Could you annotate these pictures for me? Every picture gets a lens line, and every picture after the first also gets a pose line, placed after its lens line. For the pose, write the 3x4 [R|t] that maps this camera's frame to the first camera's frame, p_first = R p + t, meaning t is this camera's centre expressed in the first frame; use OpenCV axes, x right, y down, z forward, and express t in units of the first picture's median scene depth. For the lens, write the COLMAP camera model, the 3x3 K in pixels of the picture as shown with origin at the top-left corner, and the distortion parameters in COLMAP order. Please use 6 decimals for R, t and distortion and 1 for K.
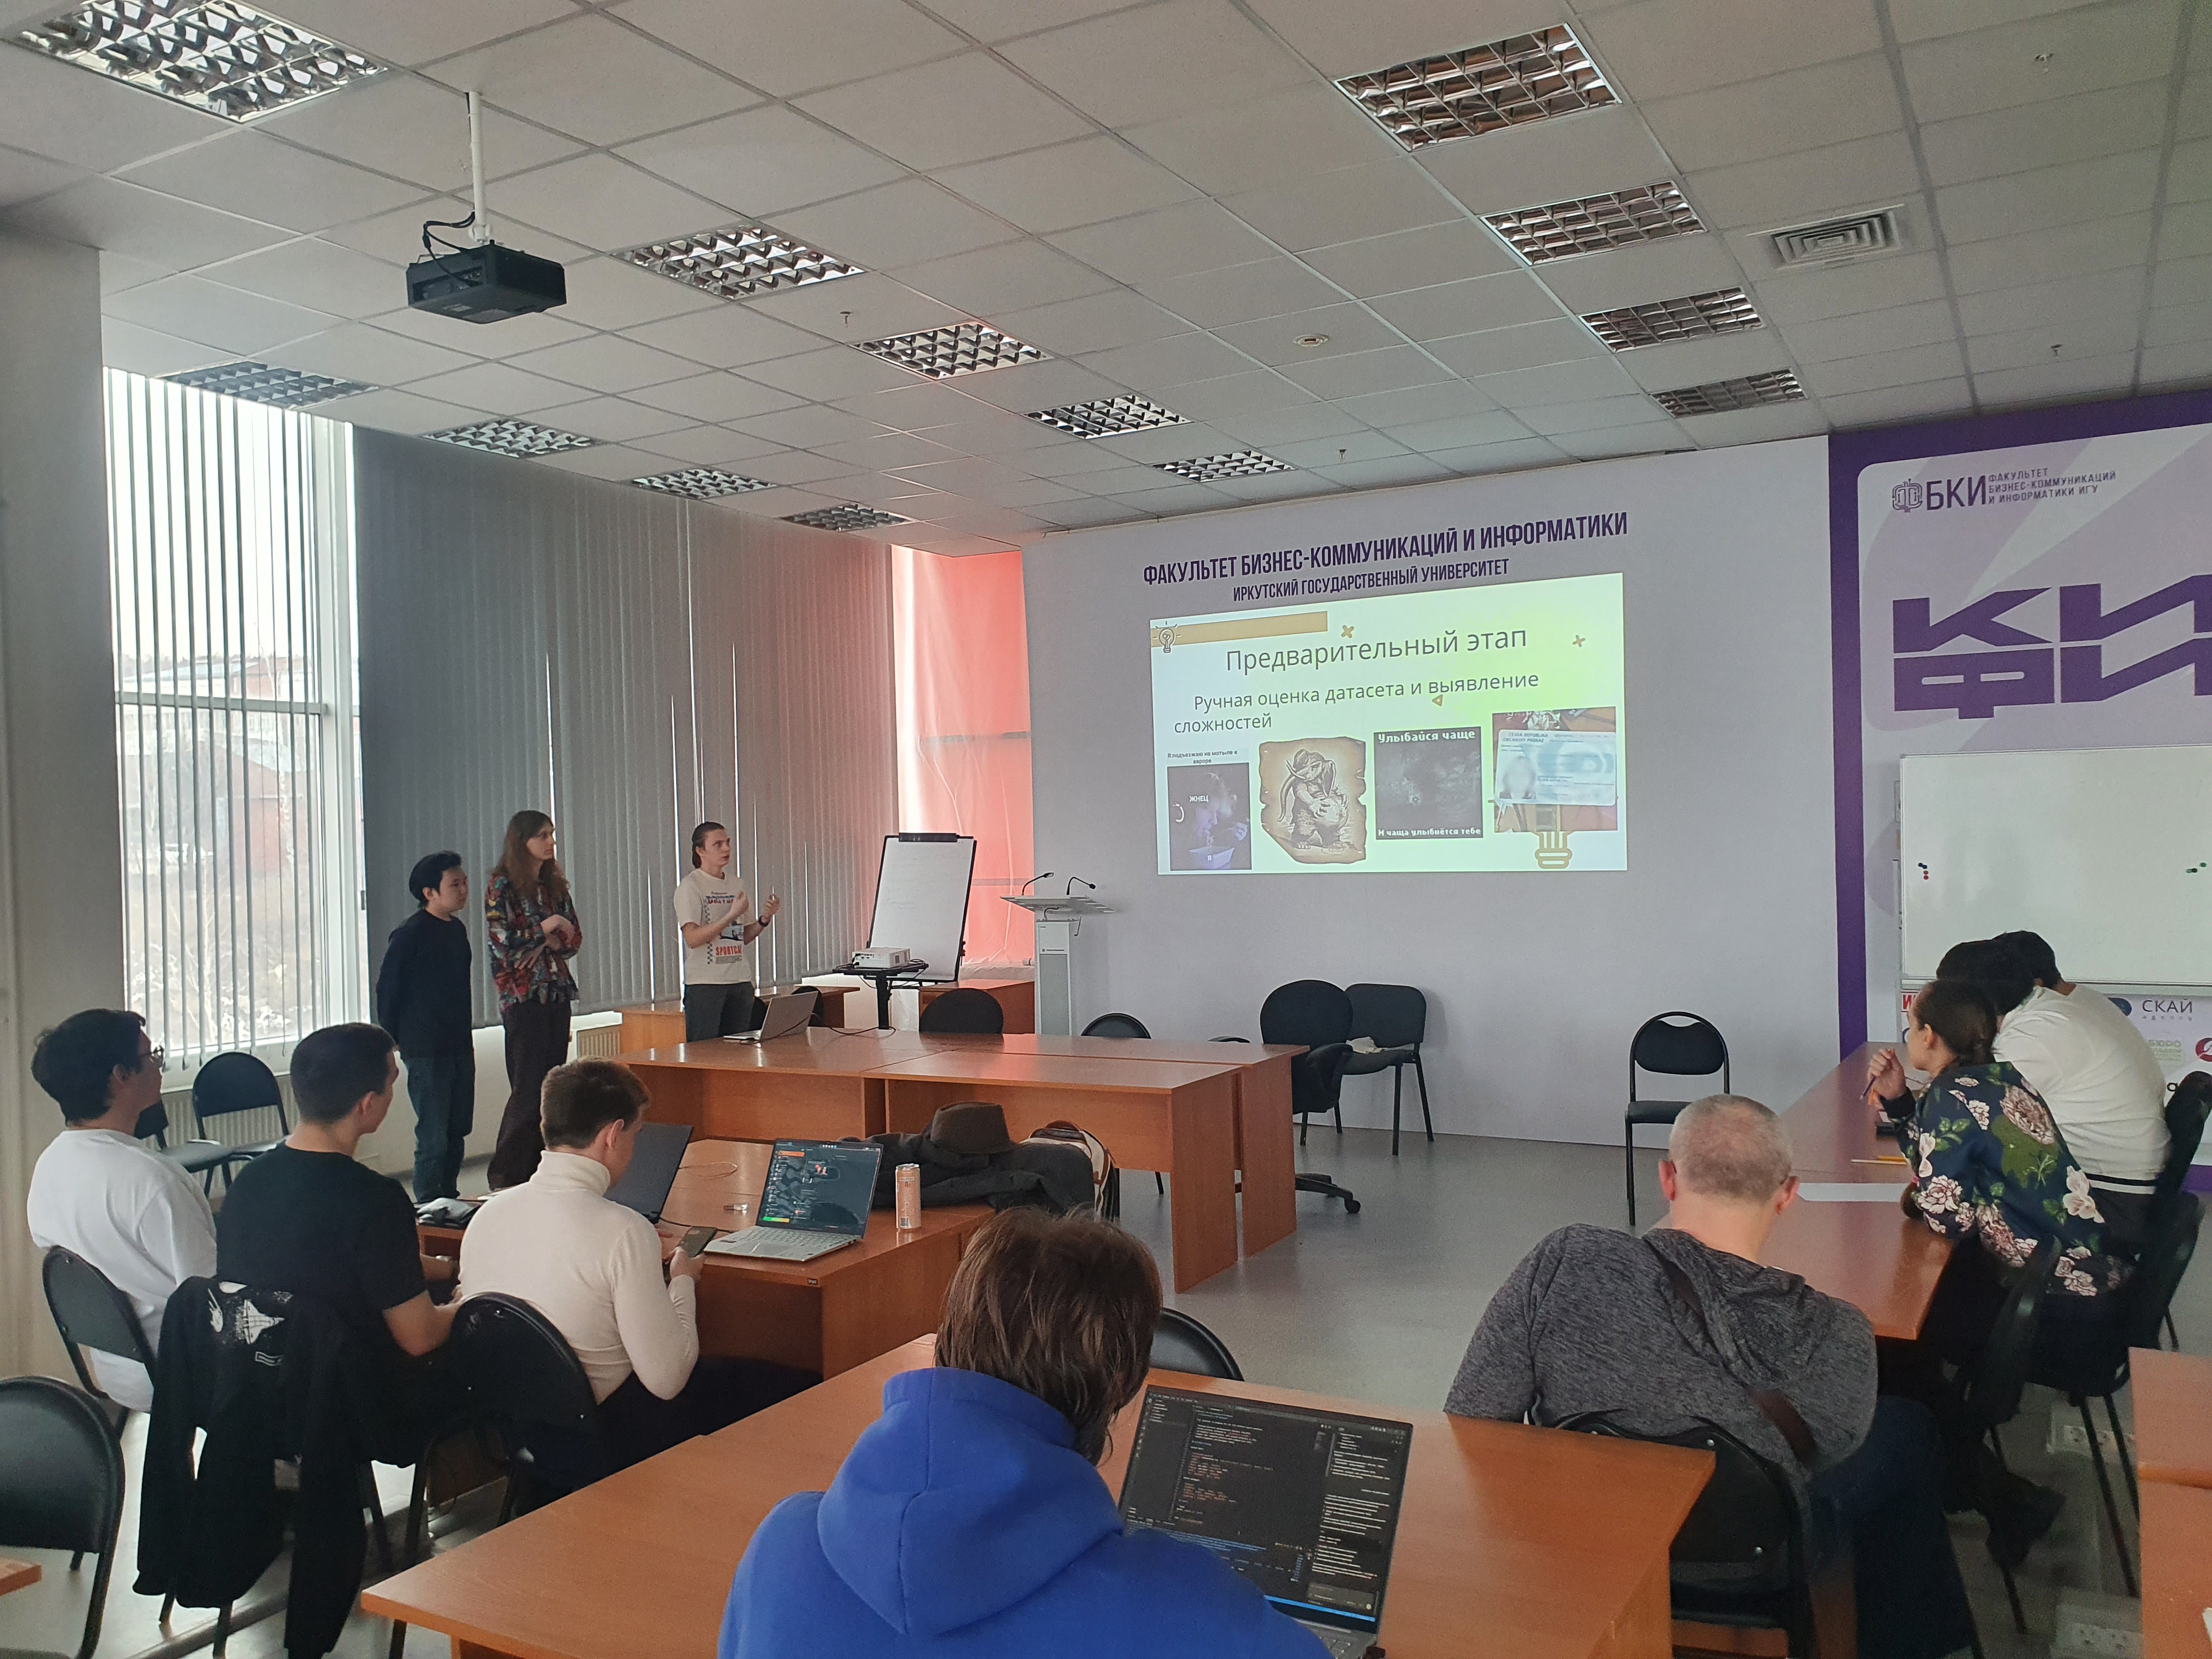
lens RADIAL K [[1752.7, 0, 1104.4], [0, 1752.7, 845.0], [0, 0, 1]] dist [0.047494, -0.013962]
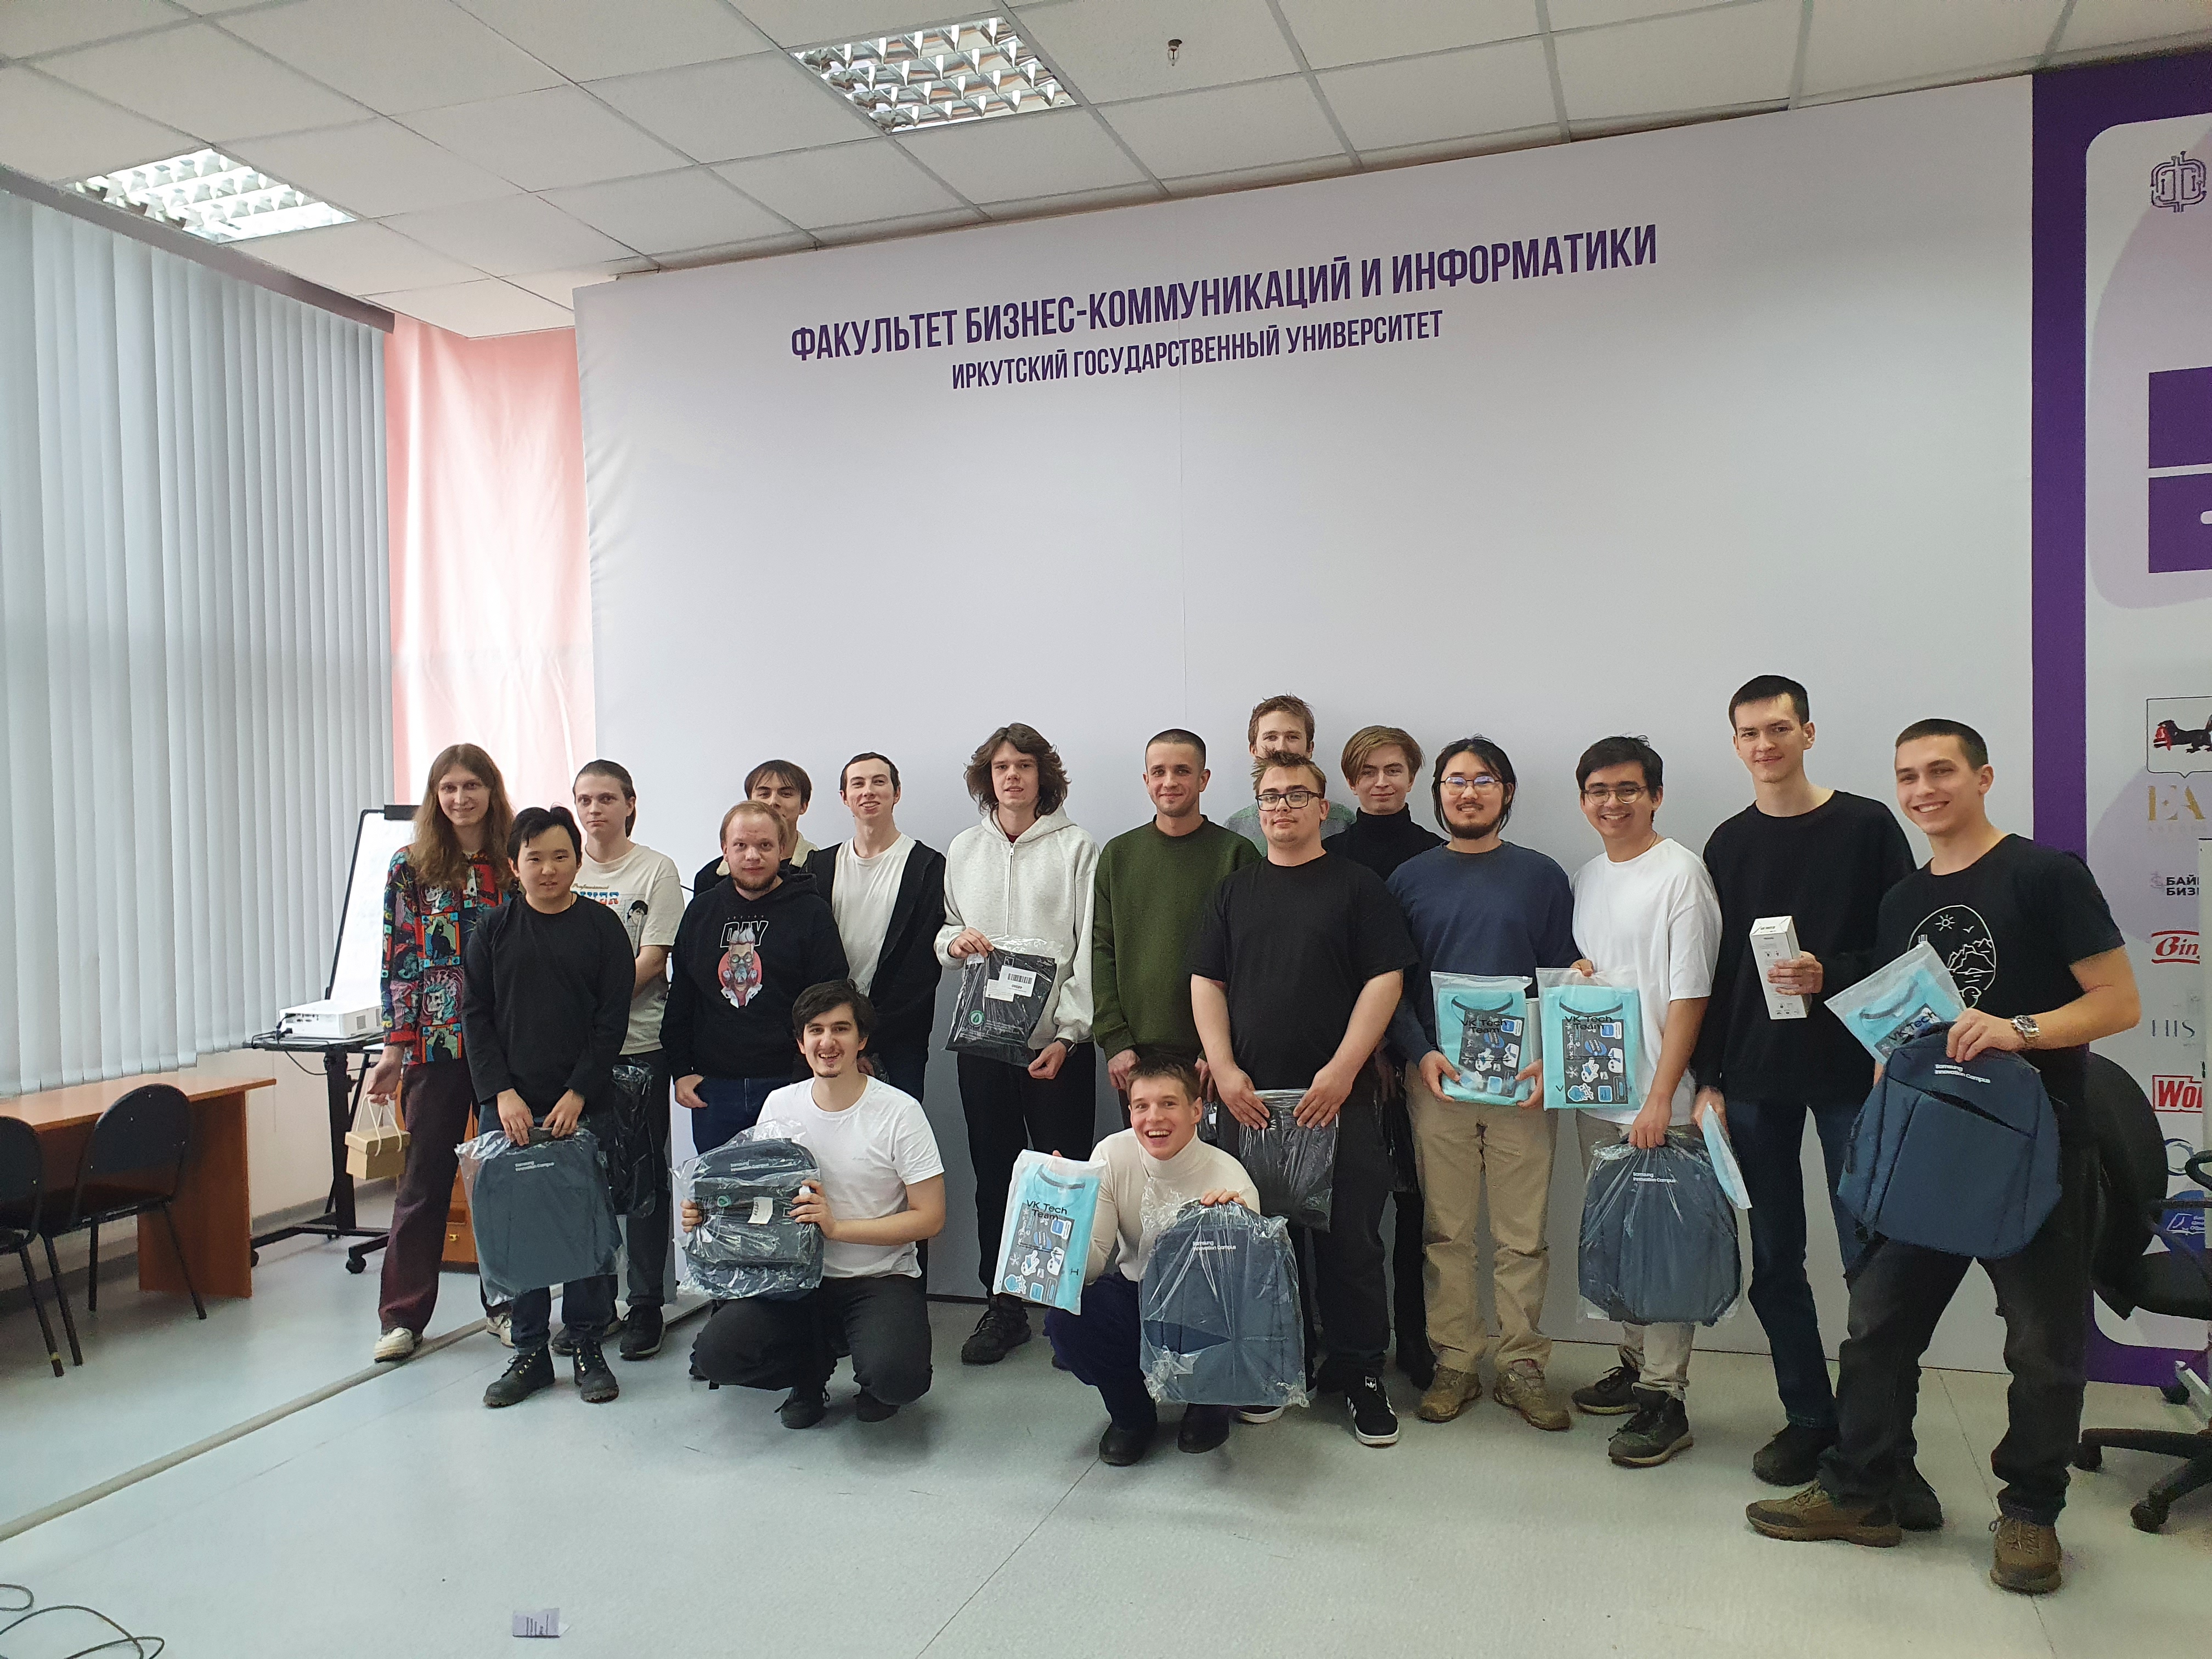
lens RADIAL K [[1752.7, 0, 1170.7], [0, 1752.7, 796.1], [0, 0, 1]] dist [0.047494, -0.013962]
pose [[0.976821, -0.007460, 0.213930, 0.023493], [0.007808, 0.999969, -0.000783, -0.006786], [-0.213917, 0.002435, 0.976849, 0.507729]]
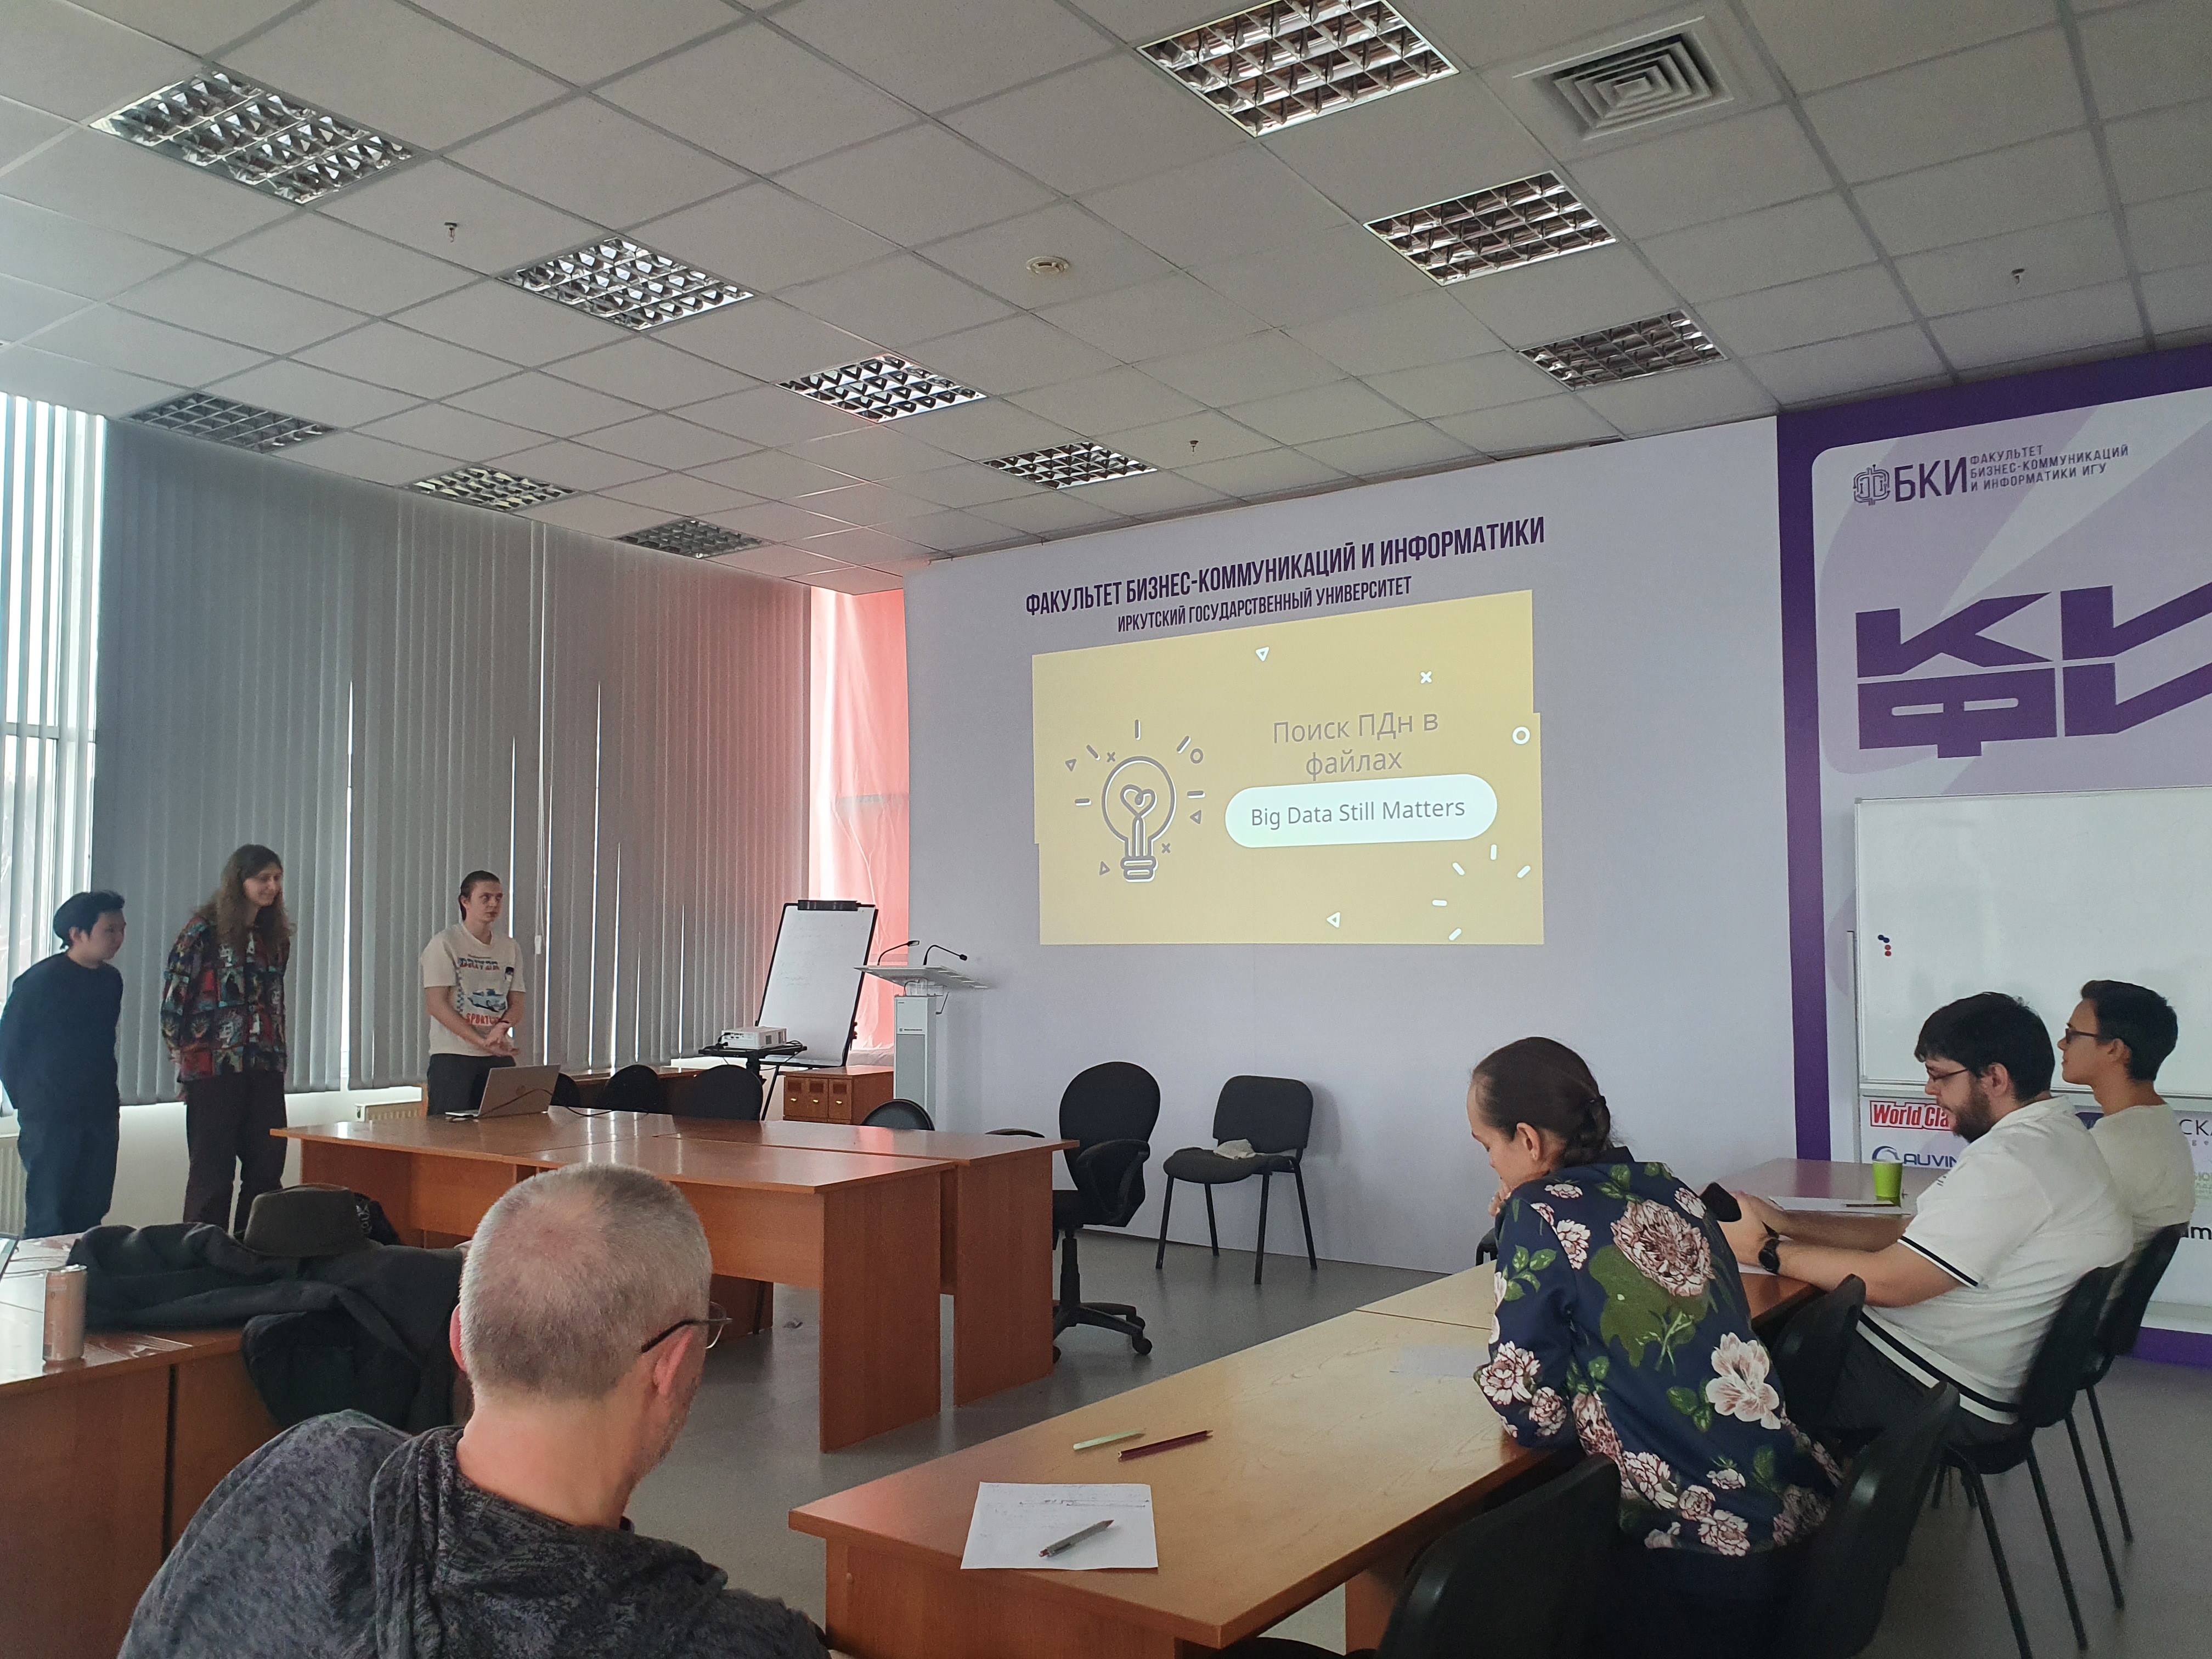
lens RADIAL K [[1752.7, 0, 1090.7], [0, 1752.7, 839.2], [0, 0, 1]] dist [0.047494, -0.013962]
pose [[0.994559, 0.016023, -0.102933, 0.180307], [-0.022944, 0.997529, -0.066405, 0.025835], [0.101615, 0.068405, 0.992469, 0.167392]]
